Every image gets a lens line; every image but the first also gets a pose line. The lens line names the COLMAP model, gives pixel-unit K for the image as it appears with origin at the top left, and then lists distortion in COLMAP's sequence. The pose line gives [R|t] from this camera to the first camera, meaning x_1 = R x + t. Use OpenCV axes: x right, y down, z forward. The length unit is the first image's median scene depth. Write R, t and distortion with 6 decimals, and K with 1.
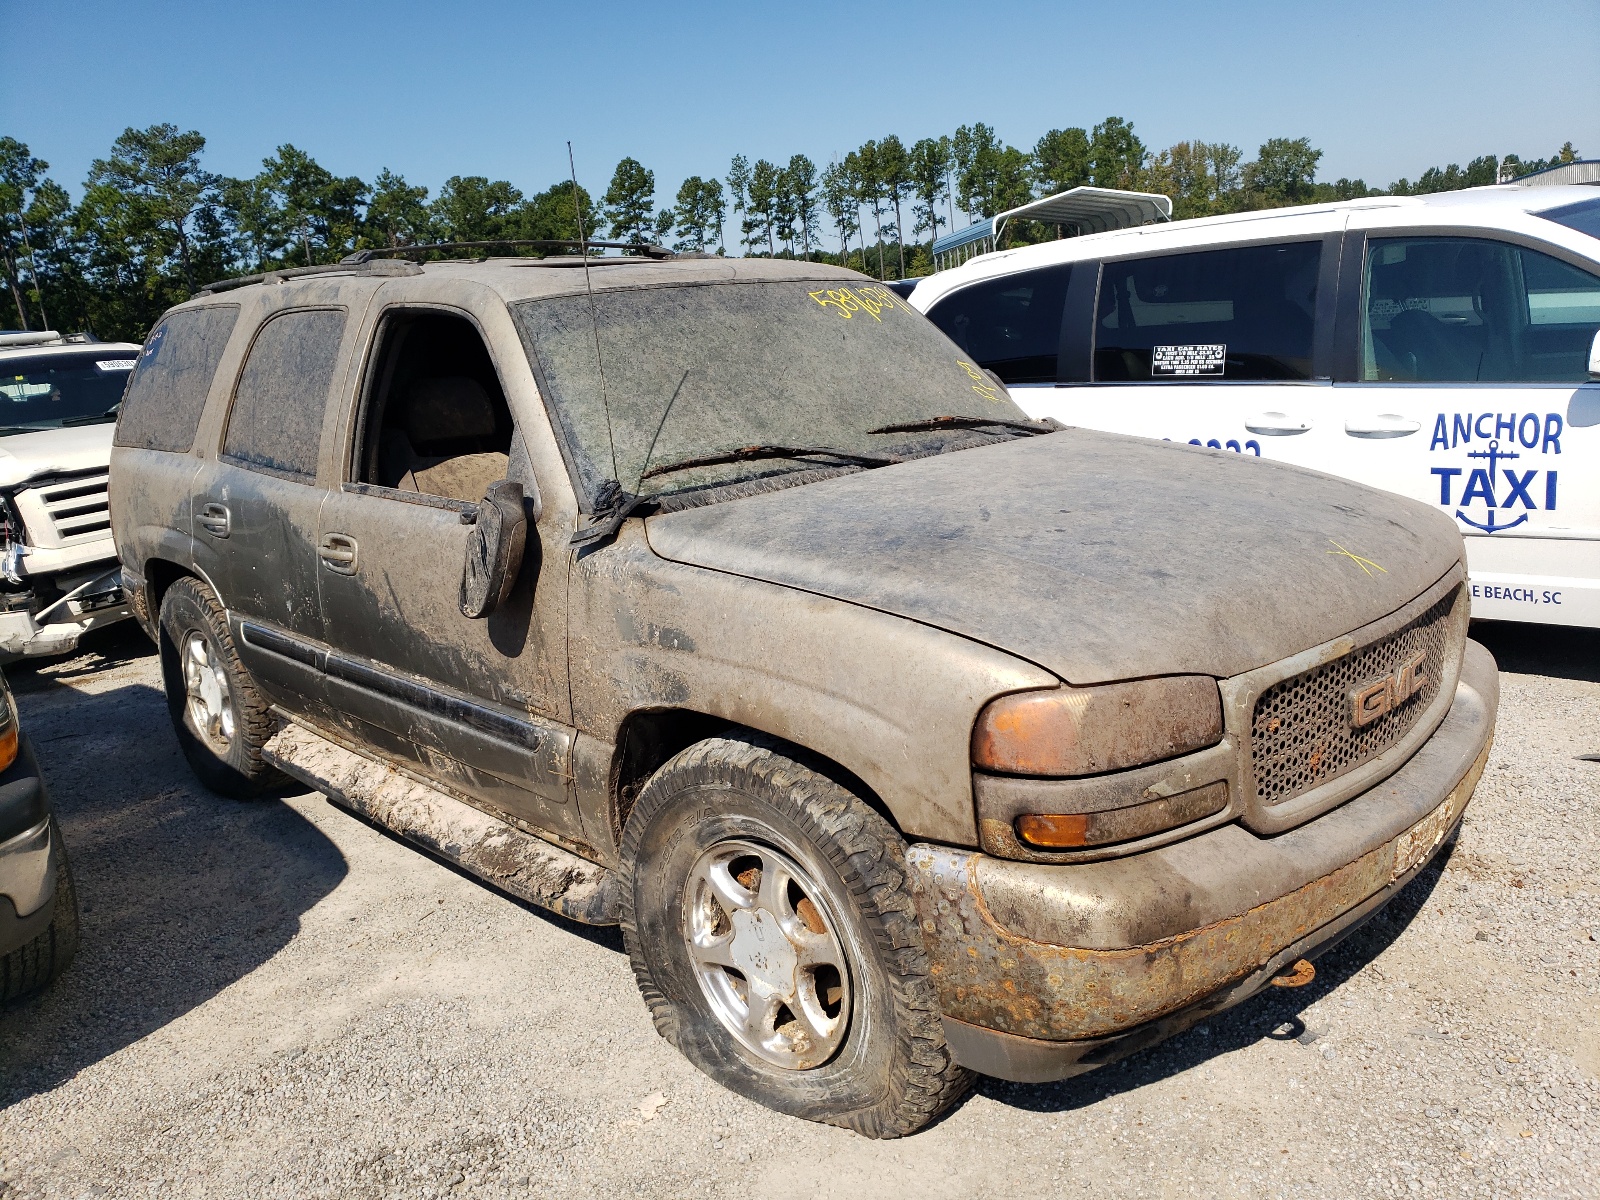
lens RADIAL K [[1210.2, 0, 801.6], [0, 1210.2, 599.4], [0, 0, 1]] dist [0.026303, -0.026871]
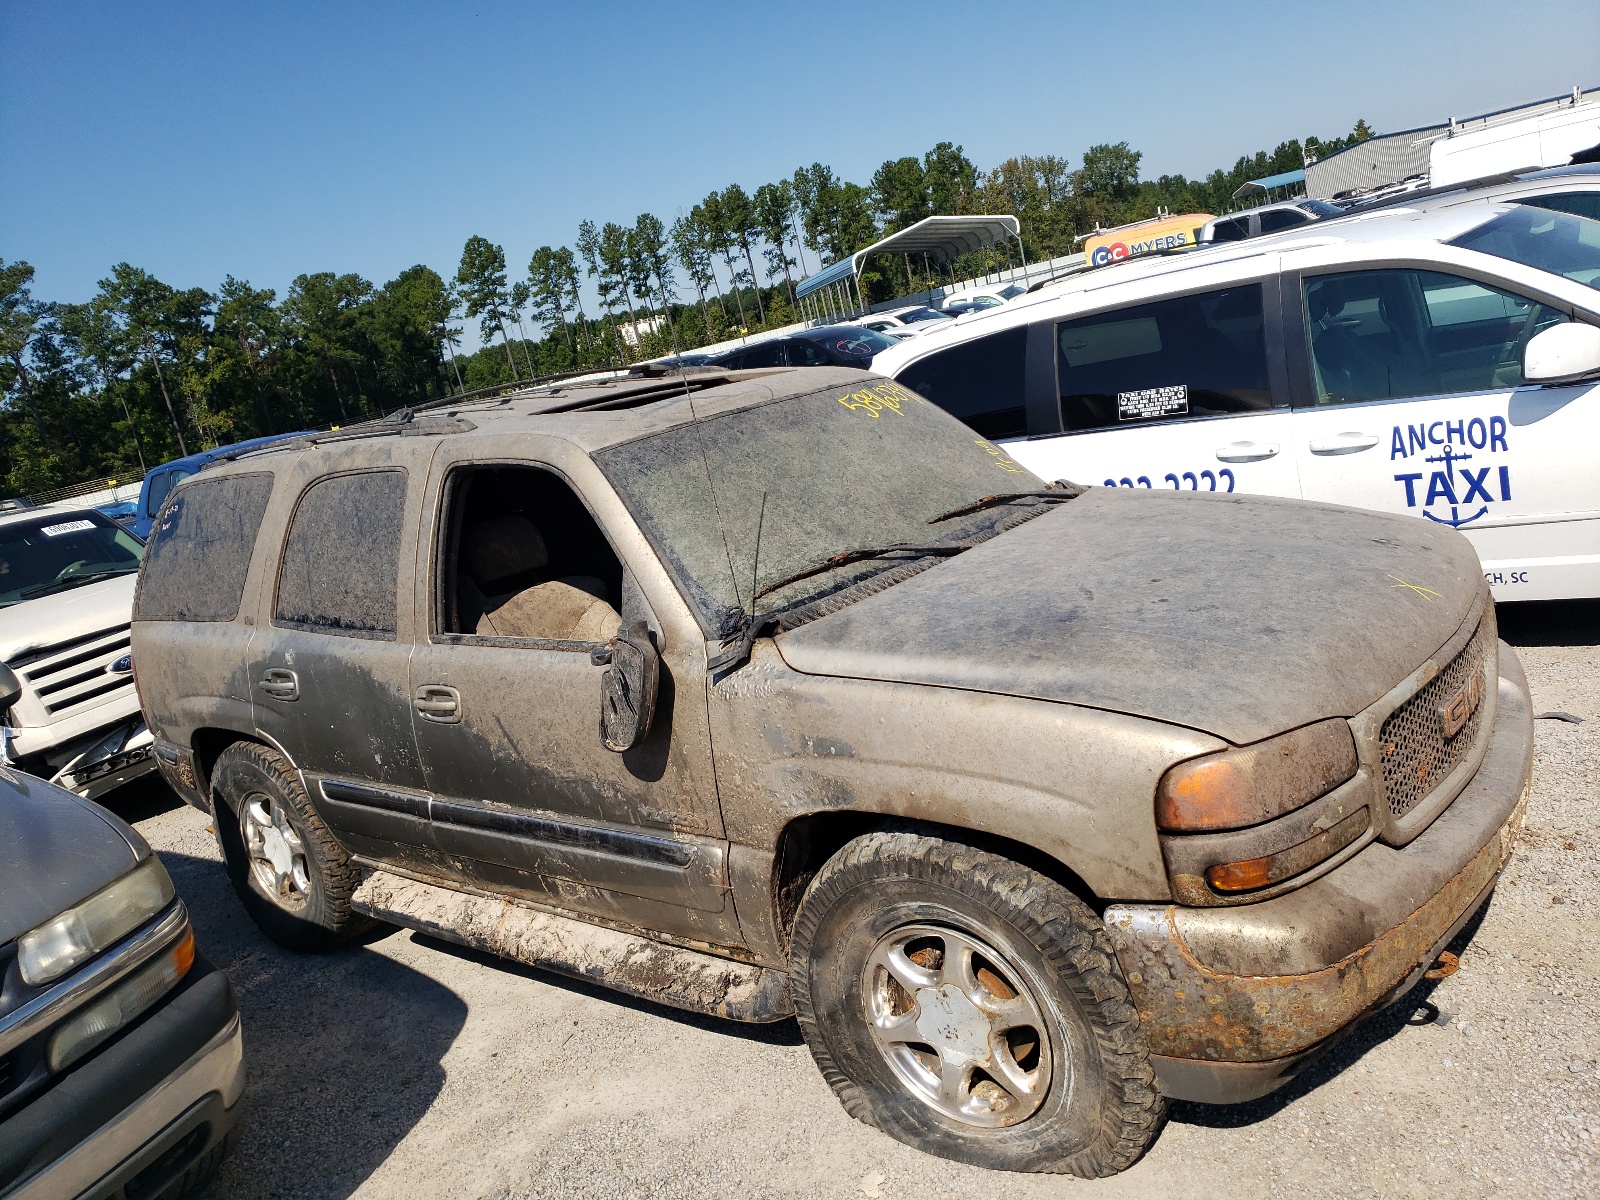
lens RADIAL K [[1210.2, 0, 801.2], [0, 1210.2, 587.3], [0, 0, 1]] dist [0.026303, -0.026871]
pose [[0.986917, -0.138984, 0.081715, -0.174513], [0.142584, 0.988975, -0.039979, -0.060994], [-0.075258, 0.051107, 0.995854, -0.076662]]
